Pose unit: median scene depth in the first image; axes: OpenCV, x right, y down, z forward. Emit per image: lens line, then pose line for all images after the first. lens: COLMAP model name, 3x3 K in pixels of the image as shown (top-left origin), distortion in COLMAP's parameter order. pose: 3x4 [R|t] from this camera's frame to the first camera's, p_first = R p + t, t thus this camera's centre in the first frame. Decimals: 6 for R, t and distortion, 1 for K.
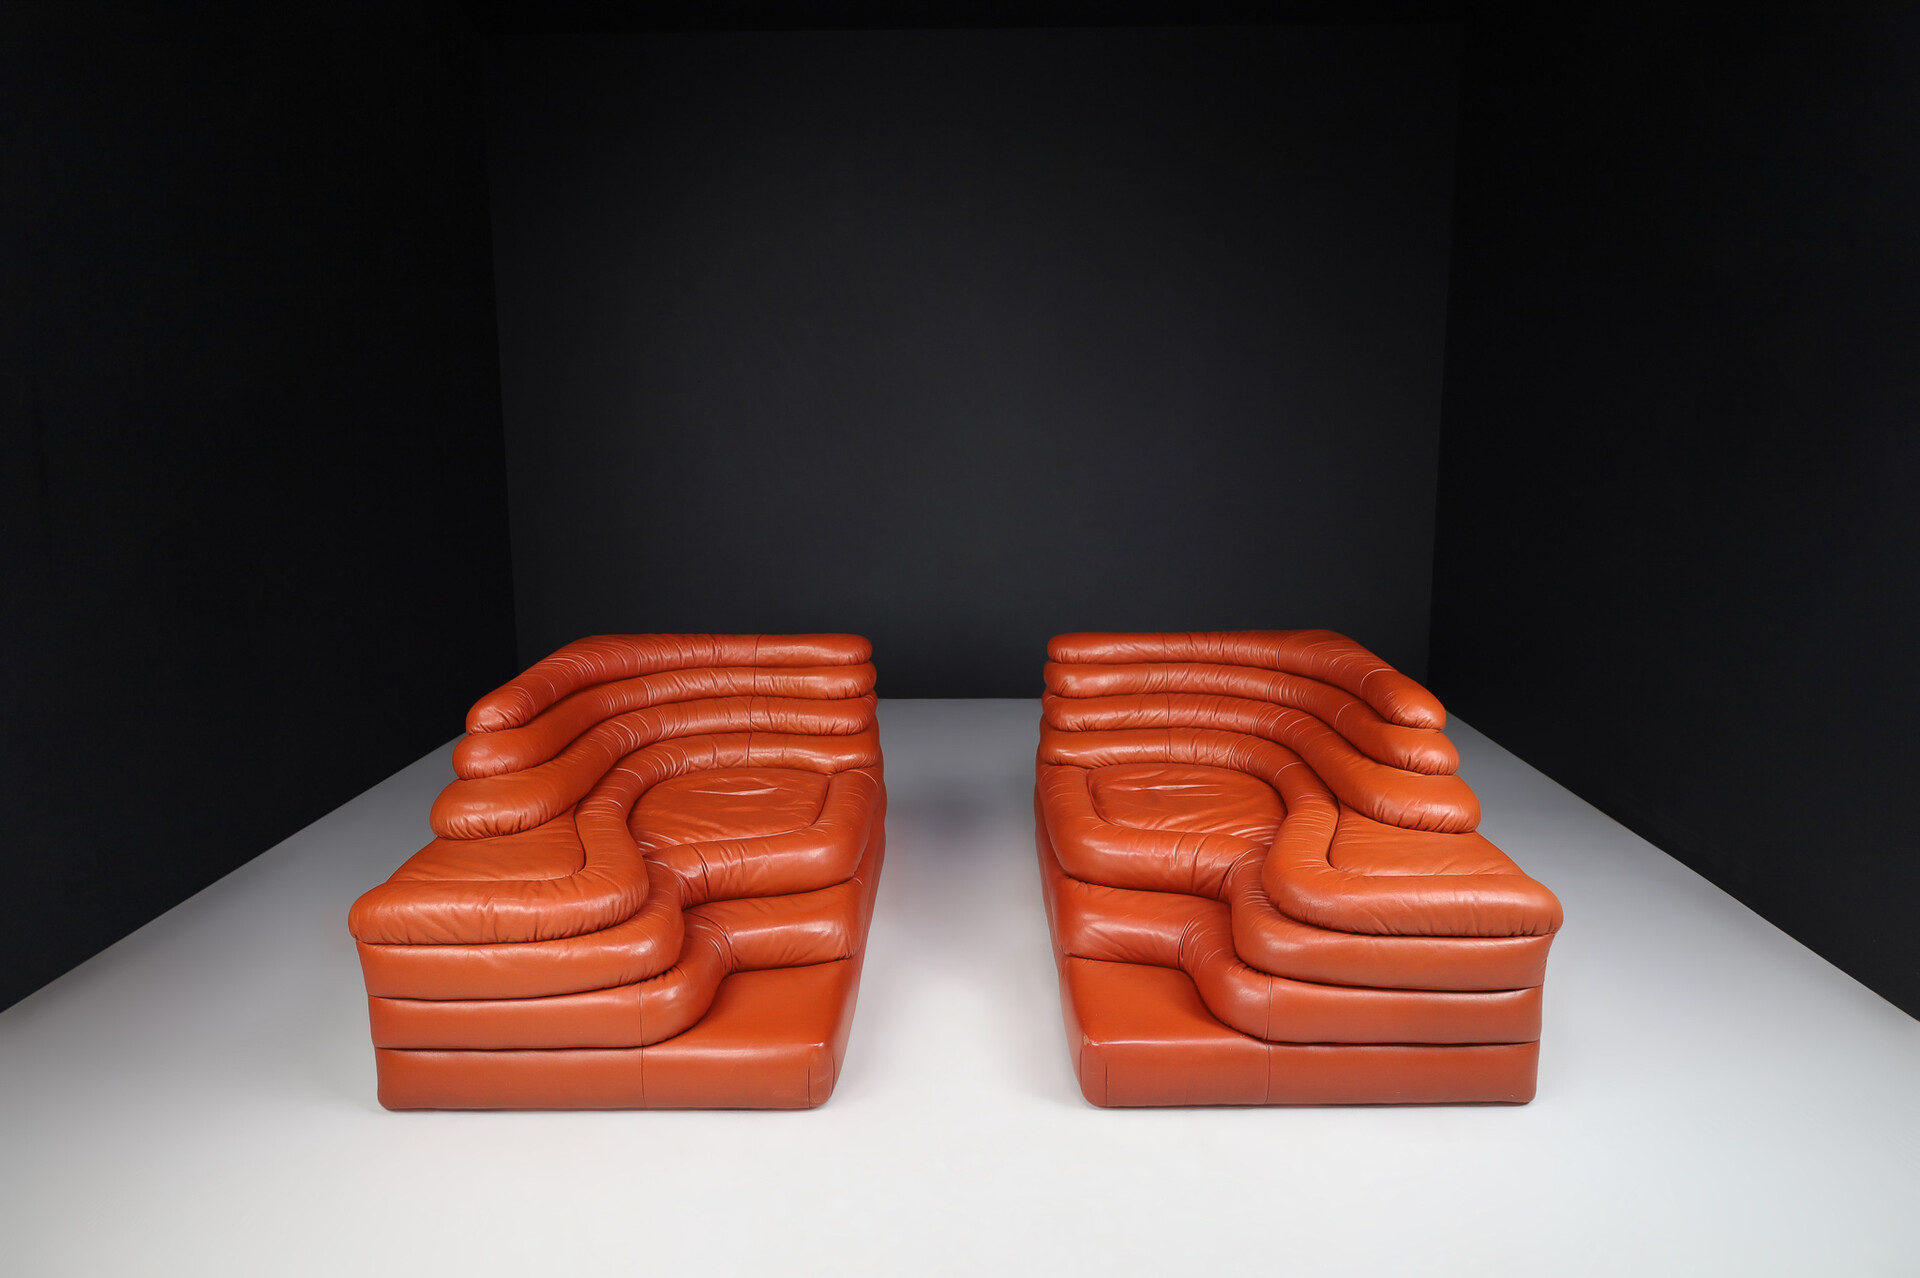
lens RADIAL K [[1346.8, 0, 954.5], [0, 1346.8, 634.0], [0, 0, 1]] dist [0.000294, 0.005722]
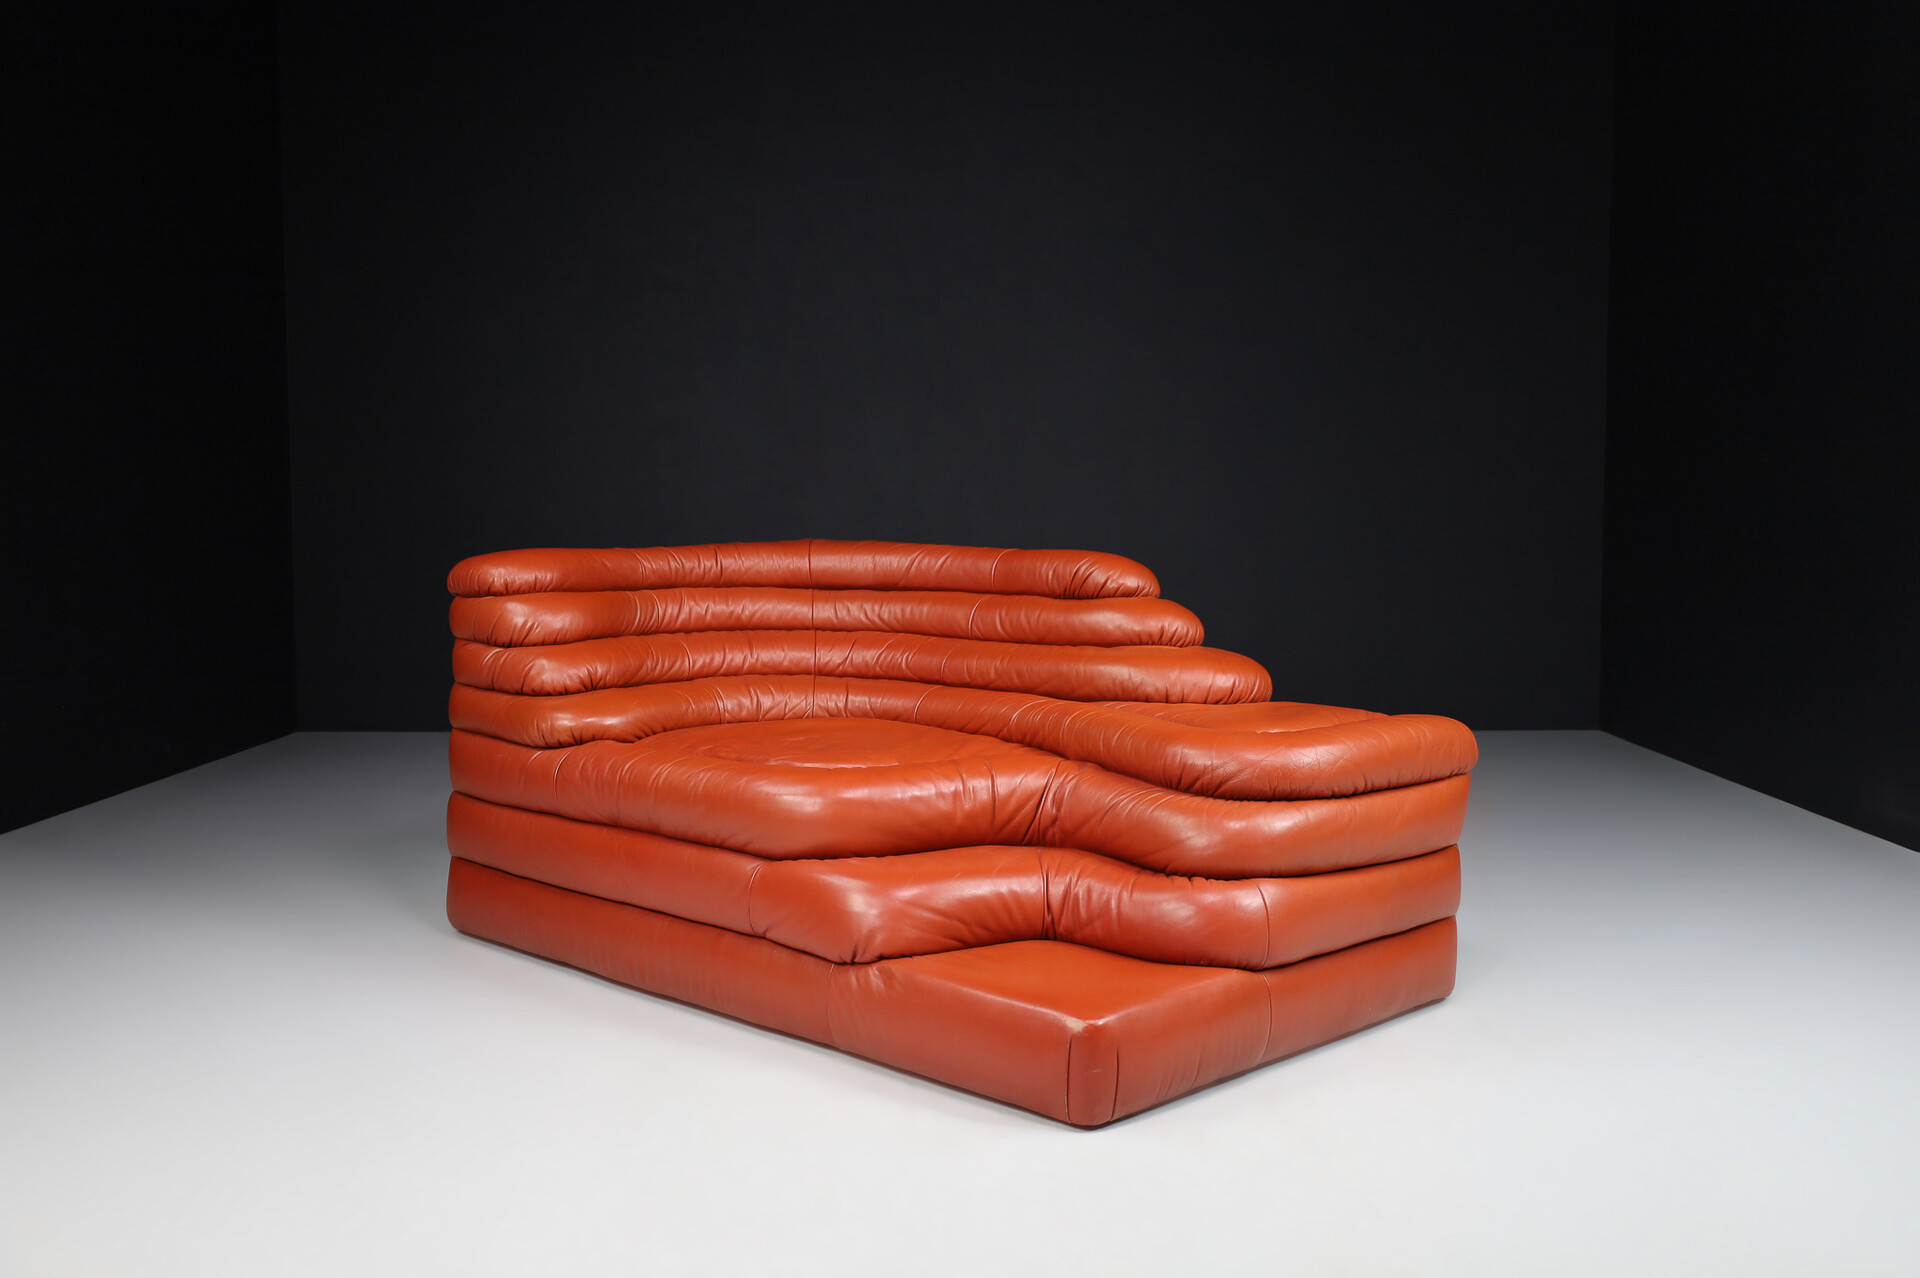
lens RADIAL K [[1929.5, 0, 963.2], [0, 1929.5, 650.6], [0, 0, 1]] dist [-0.019062, 0.000000]
pose [[0.710215, -0.054563, 0.701867, -0.499194], [0.118911, 0.991964, -0.043211, 0.141417], [-0.693869, 0.114149, 0.710996, 0.330426]]
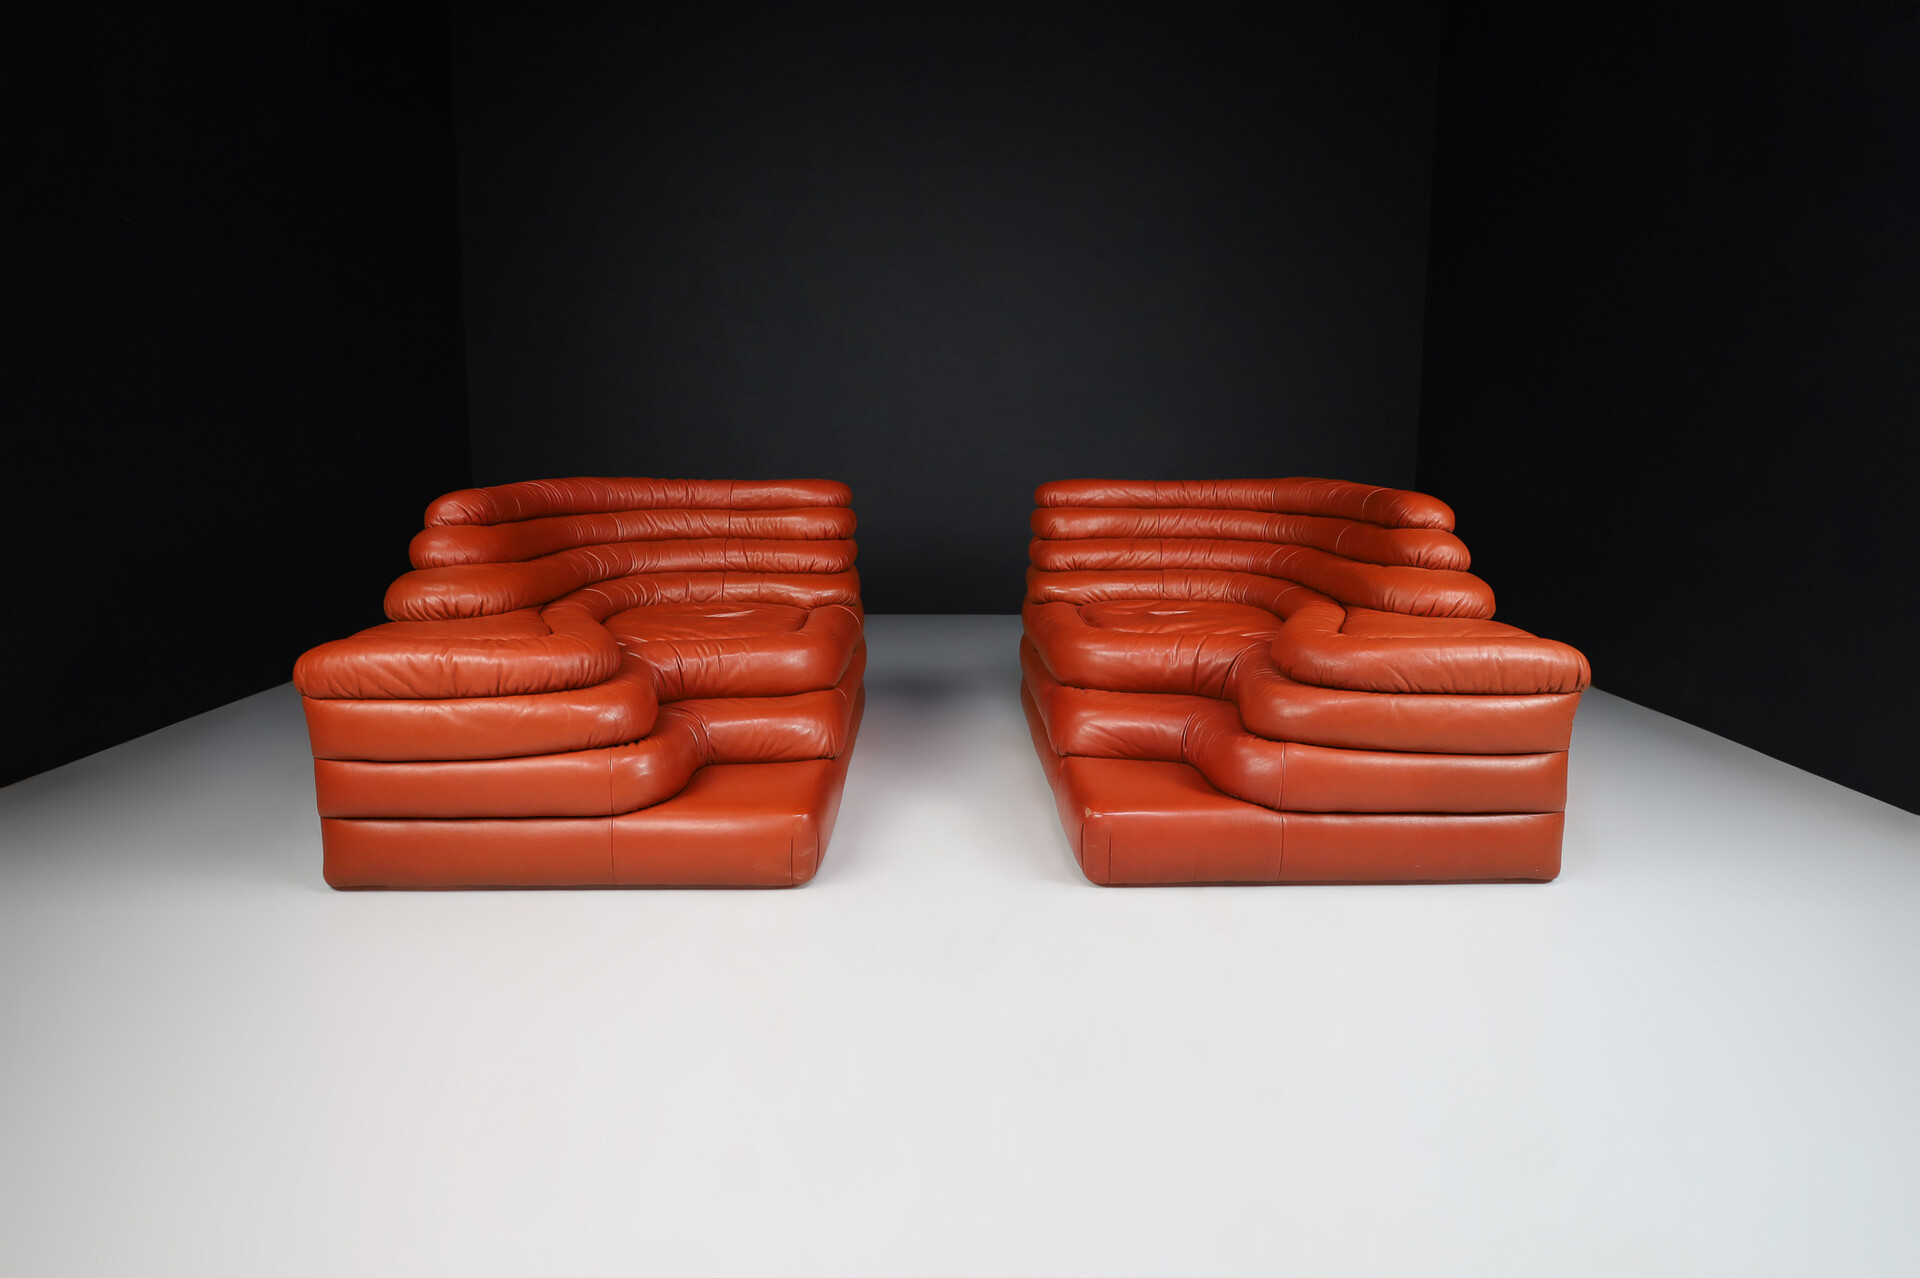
lens RADIAL K [[1346.8, 0, 952.3], [0, 1346.8, 626.4], [0, 0, 1]] dist [0.000294, 0.005722]
pose [[0.999670, 0.002730, 0.025556, -0.018864], [-0.002016, 0.999607, -0.027950, 0.175335], [-0.025622, 0.027889, 0.999283, 0.054161]]
